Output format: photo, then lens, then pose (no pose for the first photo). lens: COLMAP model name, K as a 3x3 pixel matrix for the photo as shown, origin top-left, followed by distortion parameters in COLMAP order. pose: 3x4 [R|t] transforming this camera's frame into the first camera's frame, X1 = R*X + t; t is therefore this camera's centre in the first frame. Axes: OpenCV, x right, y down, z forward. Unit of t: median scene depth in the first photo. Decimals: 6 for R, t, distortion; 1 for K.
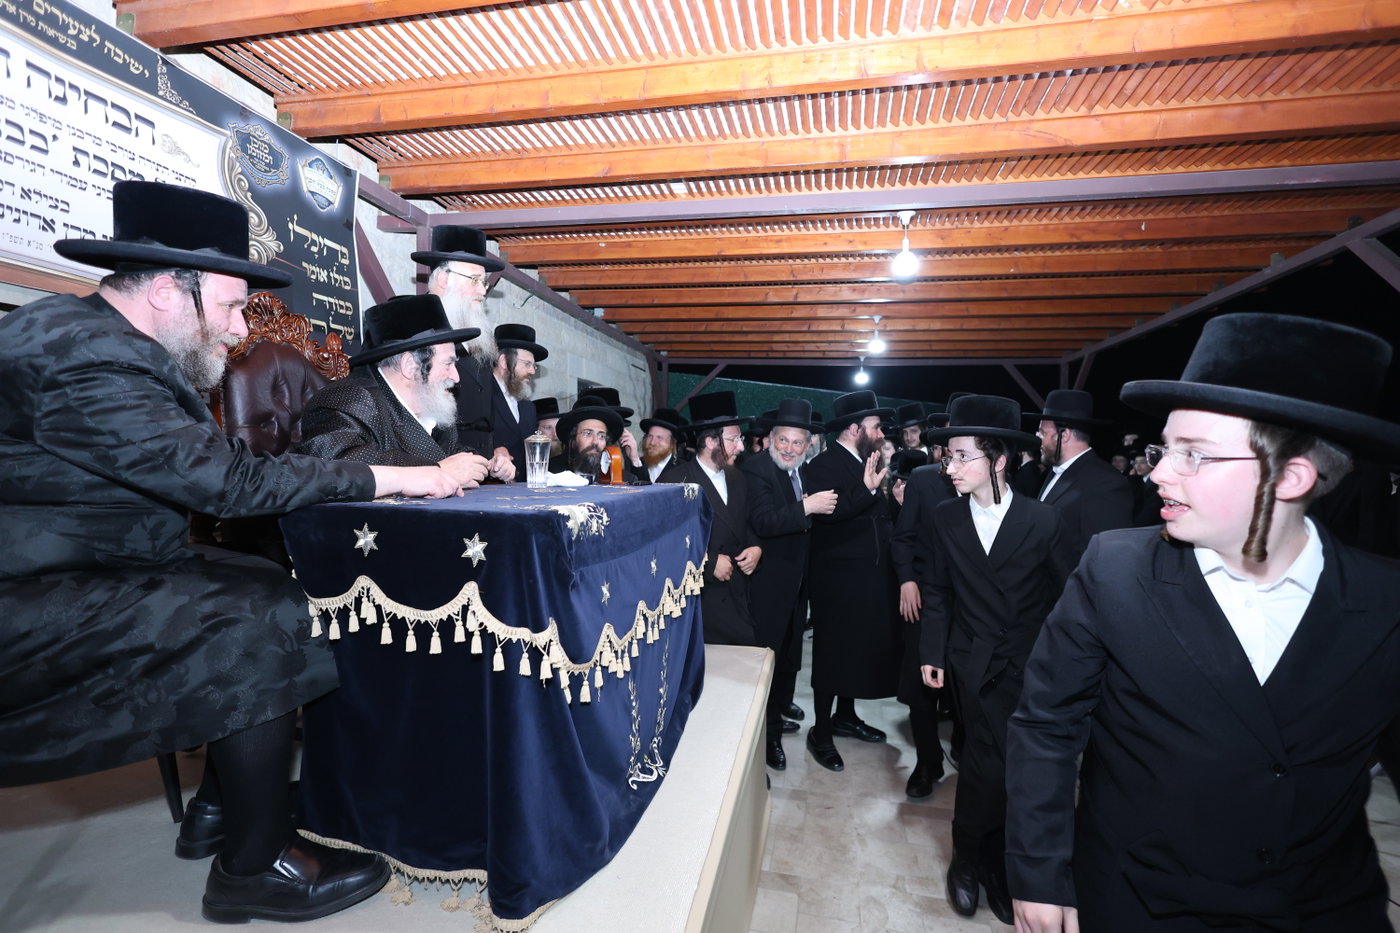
lens RADIAL K [[643.4, 0, 692.3], [0, 643.4, 465.1], [0, 0, 1]] dist [-0.003852, 0.001418]
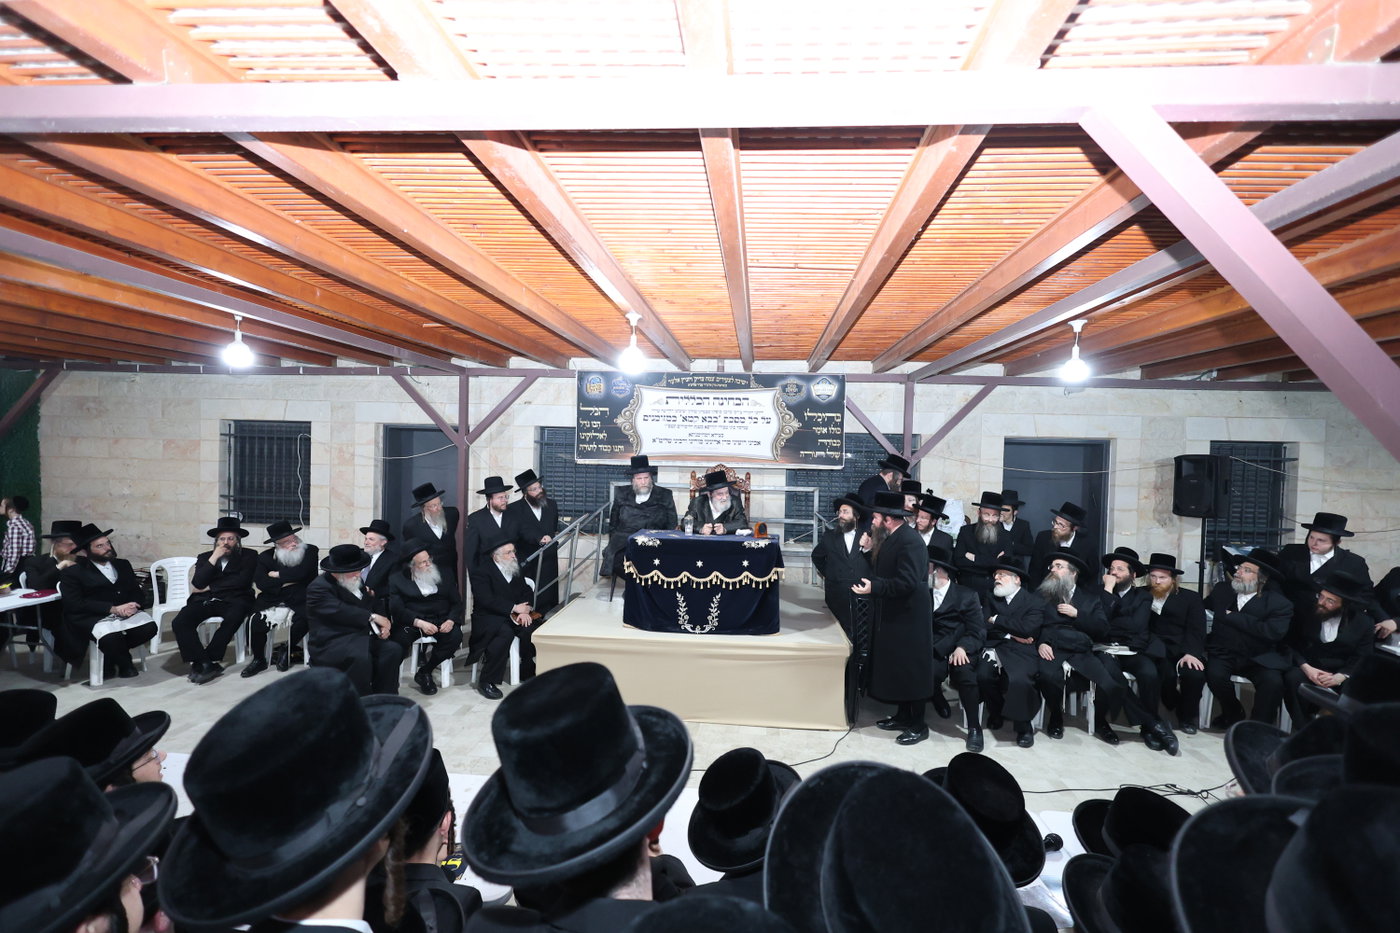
lens RADIAL K [[643.4, 0, 703.0], [0, 643.4, 482.7], [0, 0, 1]] dist [-0.003852, 0.001418]
pose [[0.134552, 0.026664, -0.990548, 1.660743], [-0.037809, 0.999048, 0.021757, -0.162259], [0.990185, 0.034524, 0.135432, 0.326640]]
